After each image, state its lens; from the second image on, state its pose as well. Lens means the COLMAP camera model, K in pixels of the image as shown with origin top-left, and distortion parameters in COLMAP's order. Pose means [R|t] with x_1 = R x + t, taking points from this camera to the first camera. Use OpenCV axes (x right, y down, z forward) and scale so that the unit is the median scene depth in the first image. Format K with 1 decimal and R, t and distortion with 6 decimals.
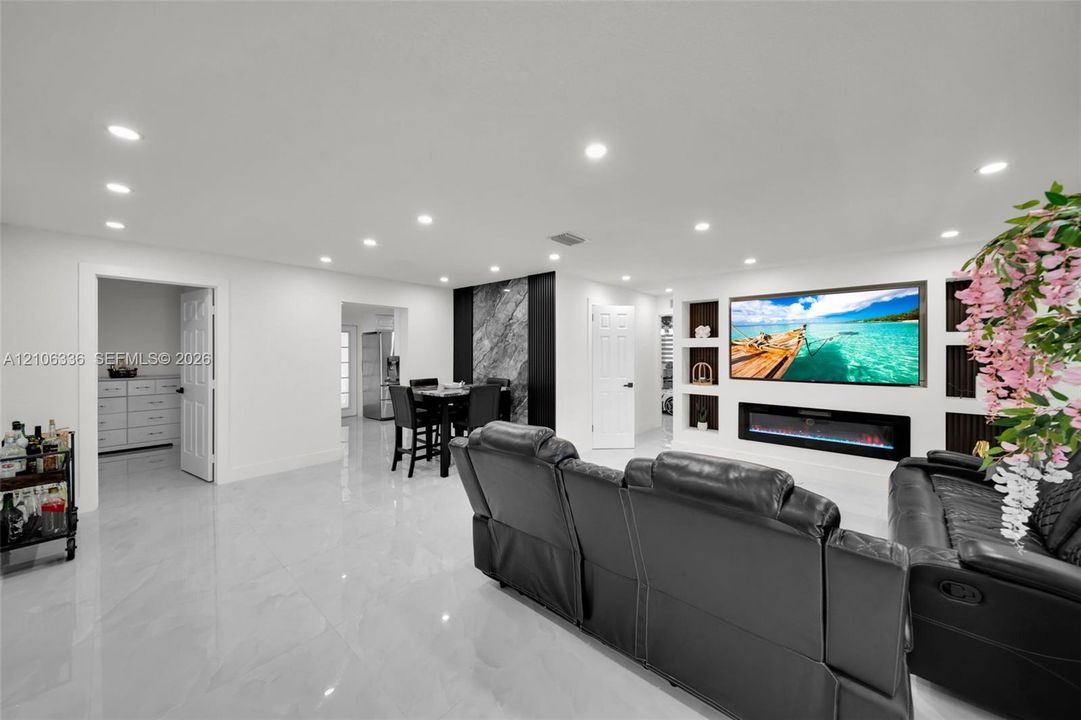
lens RADIAL K [[380.7, 0, 538.6], [0, 380.7, 362.3], [0, 0, 1]] dist [-0.007019, -0.000363]
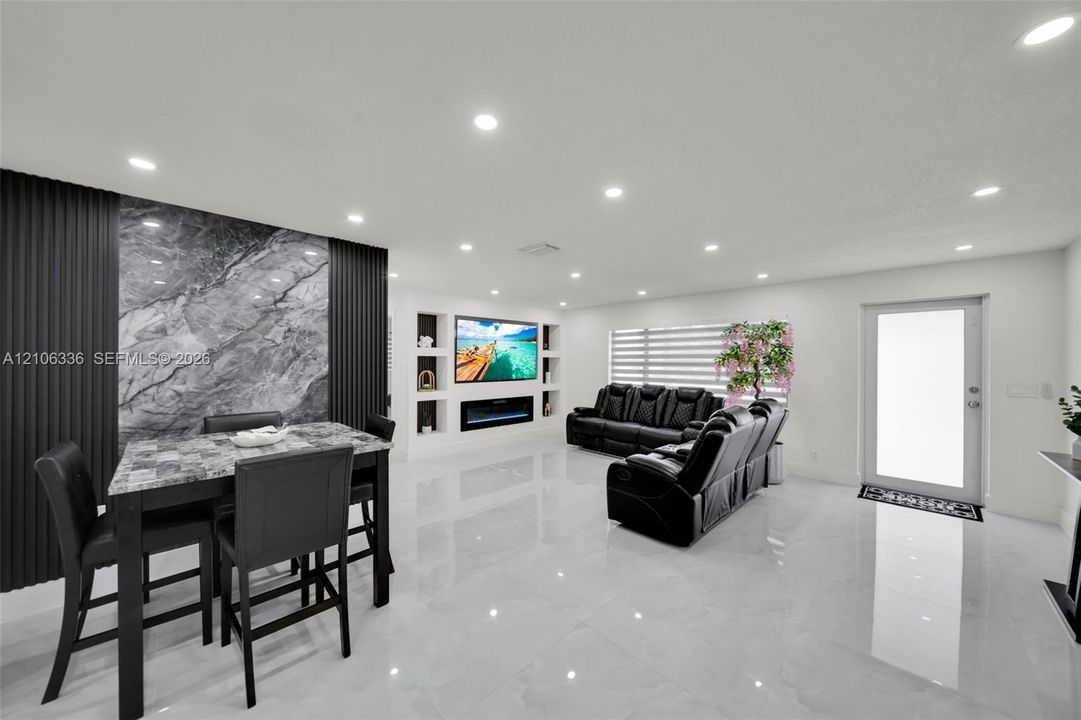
lens RADIAL K [[380.7, 0, 543.9], [0, 380.7, 355.9], [0, 0, 1]] dist [-0.007019, -0.000363]
pose [[0.050648, 0.006414, 0.998696, -0.702298], [0.024873, 0.999661, -0.007682, -0.024464], [-0.998407, 0.025230, 0.050471, 0.705598]]
